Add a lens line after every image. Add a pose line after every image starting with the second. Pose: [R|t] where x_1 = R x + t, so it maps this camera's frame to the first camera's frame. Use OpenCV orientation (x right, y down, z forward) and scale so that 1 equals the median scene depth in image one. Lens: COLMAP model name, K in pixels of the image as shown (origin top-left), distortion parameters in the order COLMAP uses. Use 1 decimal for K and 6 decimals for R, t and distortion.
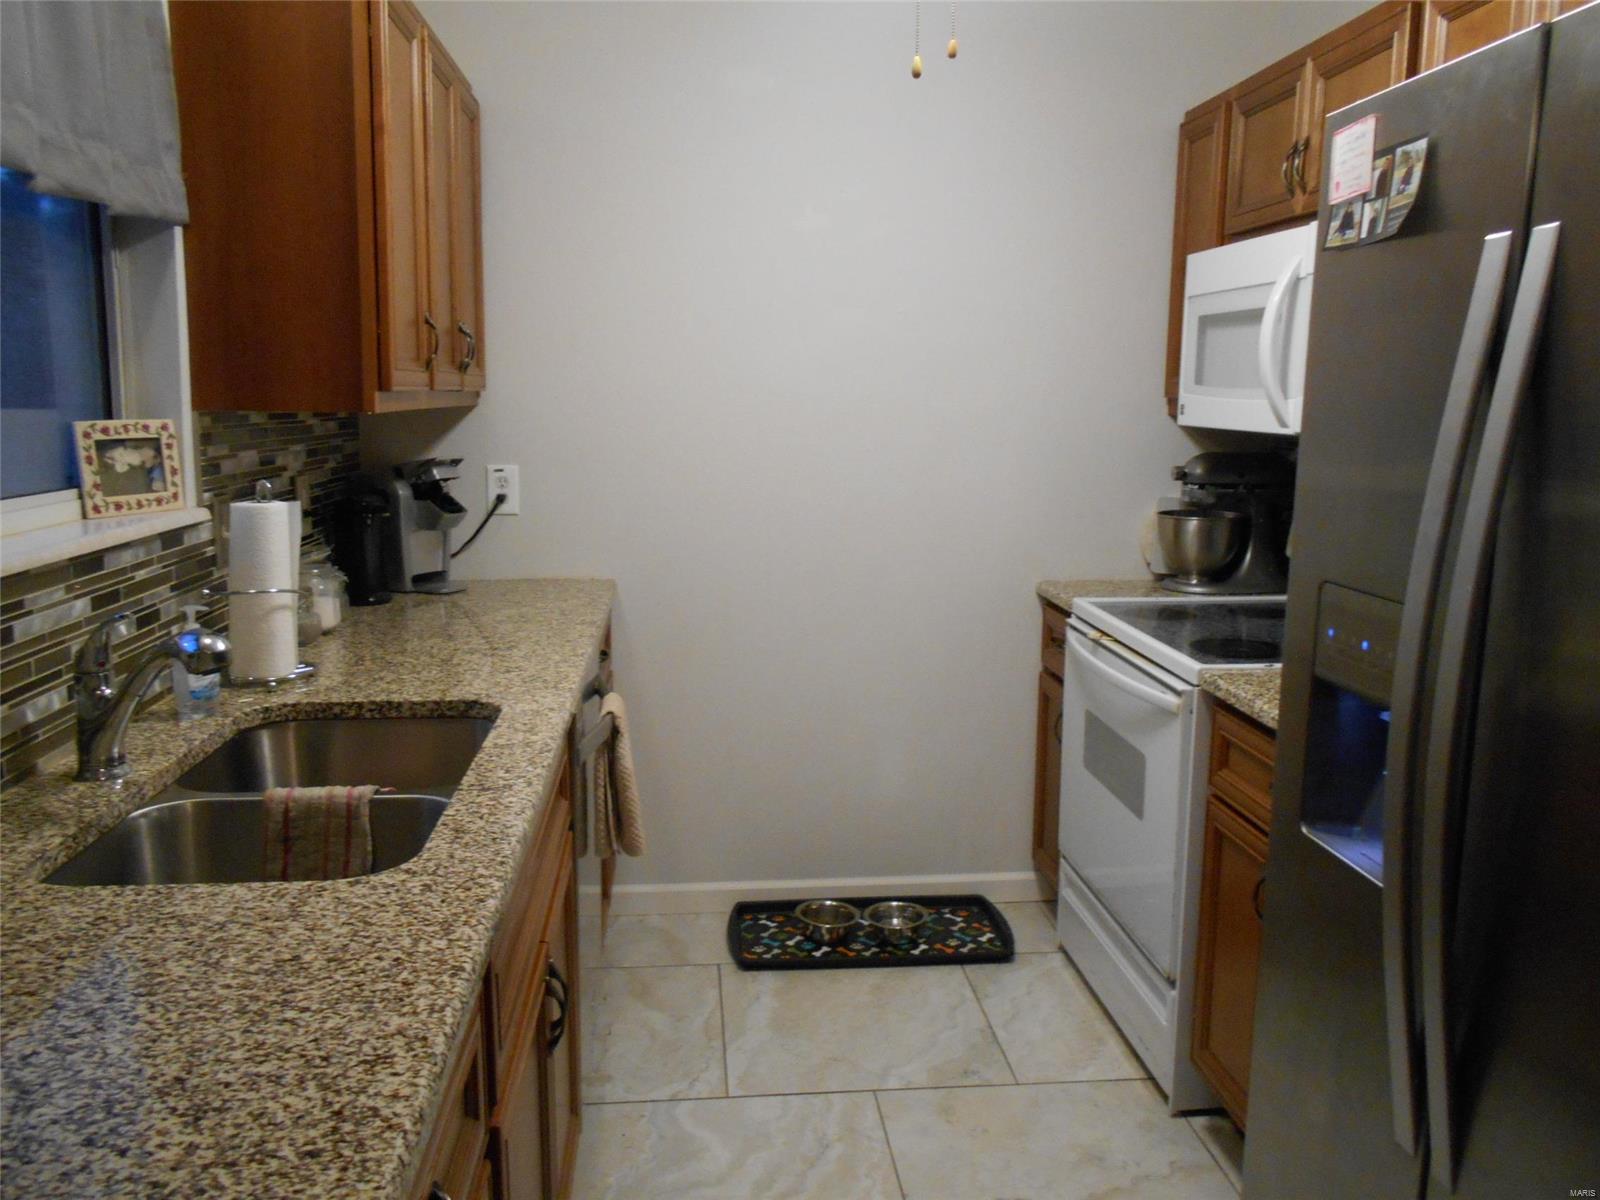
lens RADIAL K [[1303.7, 0, 790.5], [0, 1303.7, 601.8], [0, 0, 1]] dist [-0.060887, 0.078924]
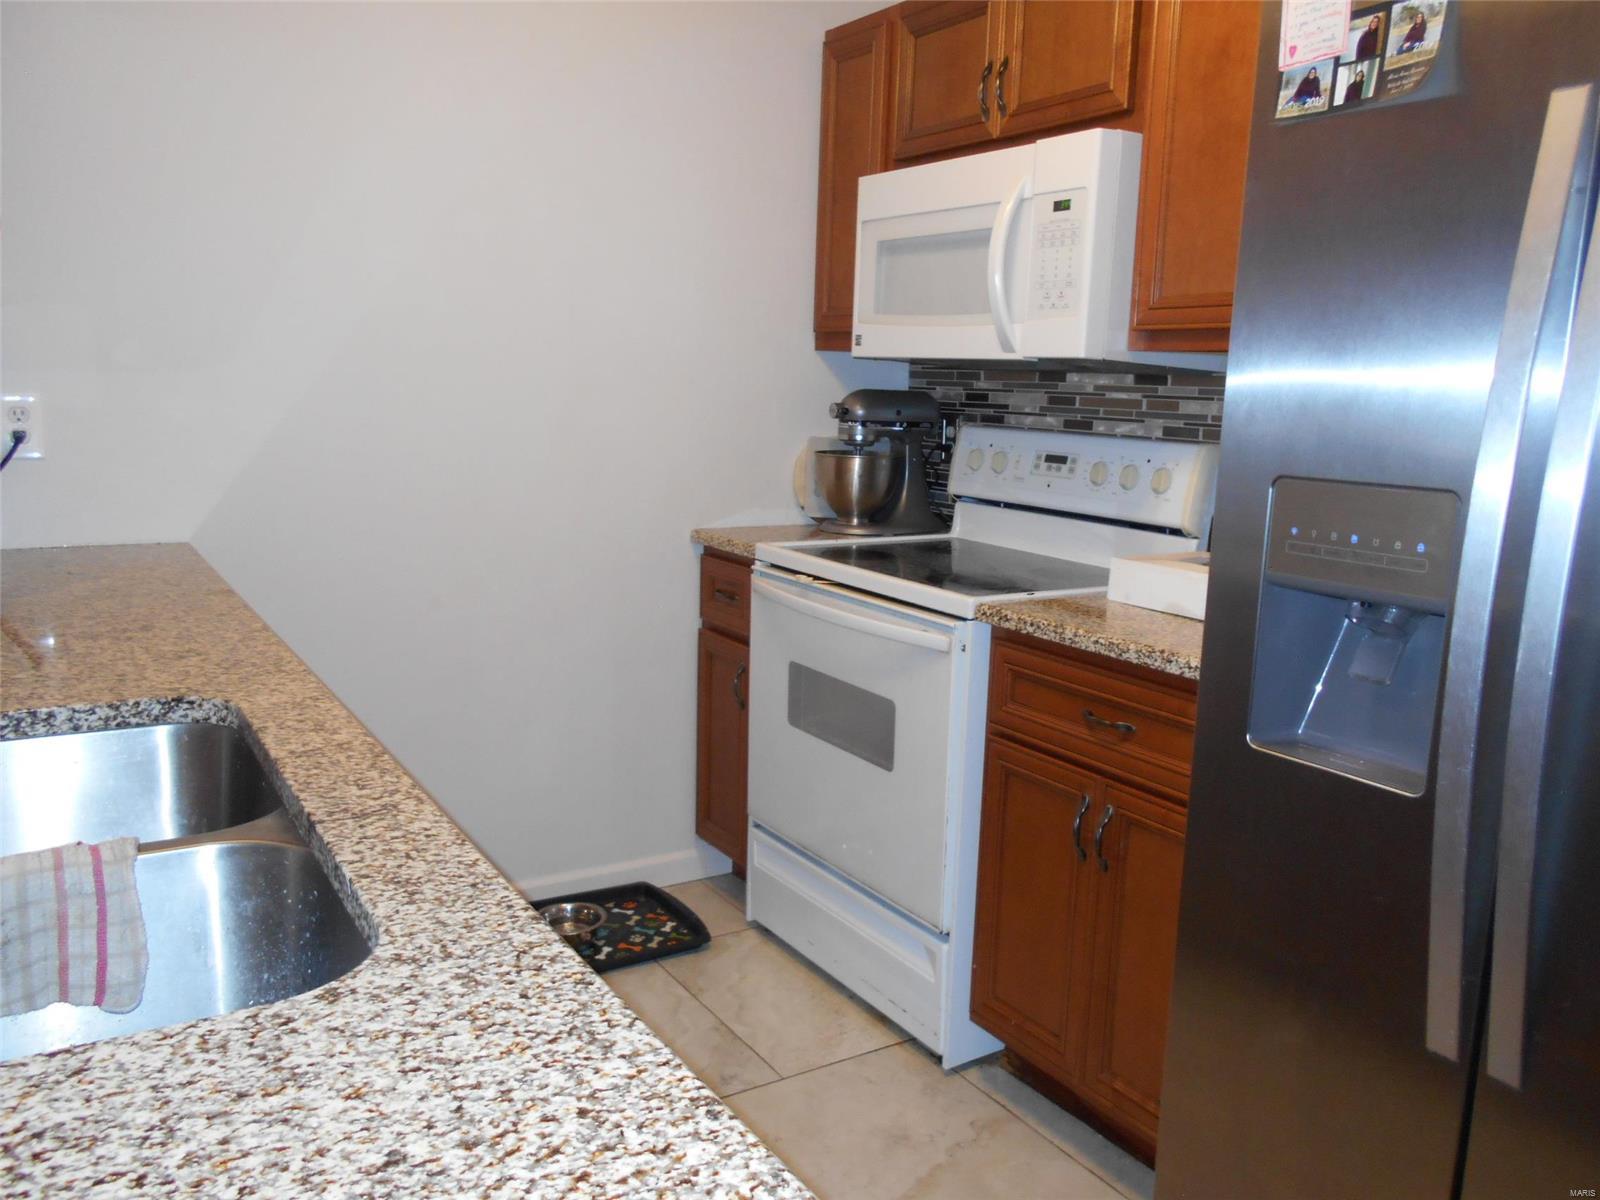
lens RADIAL K [[1228.0, 0, 609.7], [0, 1228.0, 631.8], [0, 0, 1]] dist [-0.067345, 0.070463]
pose [[0.885323, -0.060153, 0.461069, -0.314073], [0.052665, 0.998188, 0.029103, 0.033122], [-0.461984, -0.001483, 0.886887, 0.318414]]
